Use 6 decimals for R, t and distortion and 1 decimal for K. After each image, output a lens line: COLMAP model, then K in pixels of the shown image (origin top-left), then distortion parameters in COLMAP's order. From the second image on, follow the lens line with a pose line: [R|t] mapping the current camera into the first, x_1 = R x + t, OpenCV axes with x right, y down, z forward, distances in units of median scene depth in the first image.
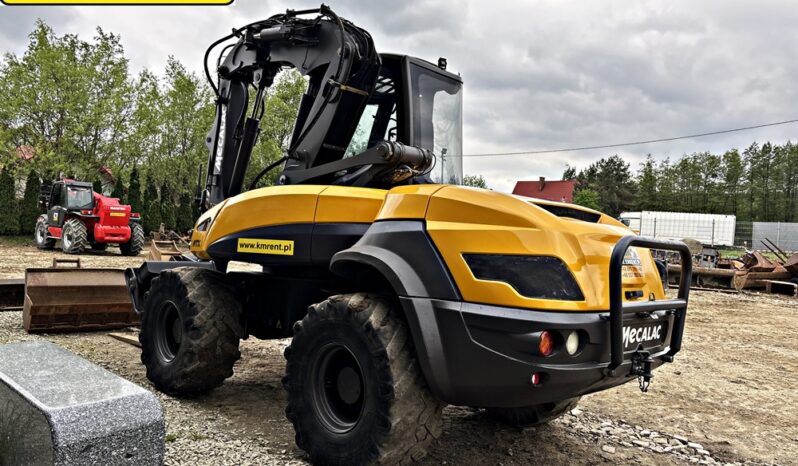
lens RADIAL K [[601.2, 0, 397.8], [0, 601.2, 241.1], [0, 0, 1]] dist [0.043937, -0.062314]
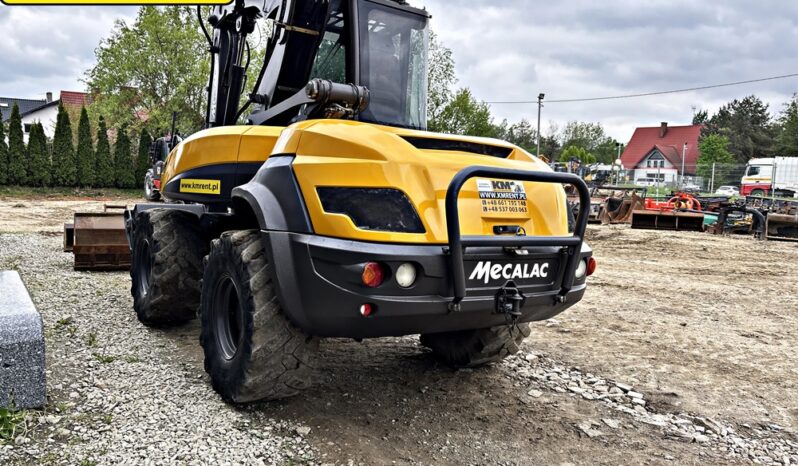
lens RADIAL K [[597.3, 0, 400.9], [0, 597.3, 237.2], [0, 0, 1]] dist [0.051965, -0.061984]
pose [[0.981996, 0.006201, -0.188802, 0.303948], [0.007380, 0.997438, 0.071149, 0.024120], [0.188760, -0.071261, 0.979434, 0.031962]]
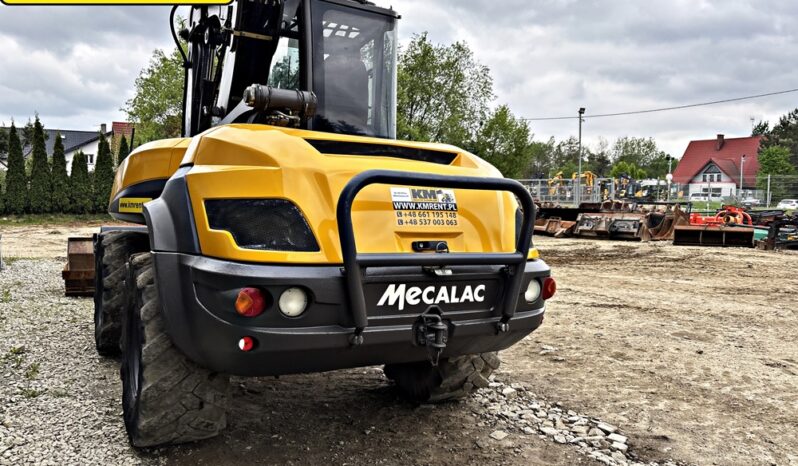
lens RADIAL K [[596.8, 0, 403.8], [0, 596.8, 244.8], [0, 0, 1]] dist [0.052434, -0.065172]
pose [[0.963664, -0.013431, -0.266781, 0.428388], [0.026876, 0.998542, 0.046811, 0.036600], [0.265763, -0.052280, 0.962620, 0.167974]]
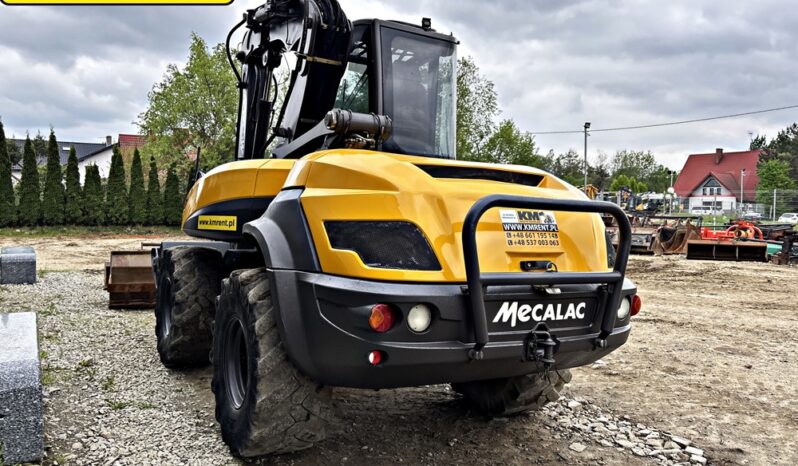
lens RADIAL K [[597.3, 0, 400.9], [0, 597.3, 237.2], [0, 0, 1]] dist [0.051965, -0.061984]
pose [[0.964017, -0.018794, -0.265176, 0.324130], [0.023528, 0.999615, 0.014687, 0.024200], [0.264798, -0.020397, 0.964088, 0.103954]]
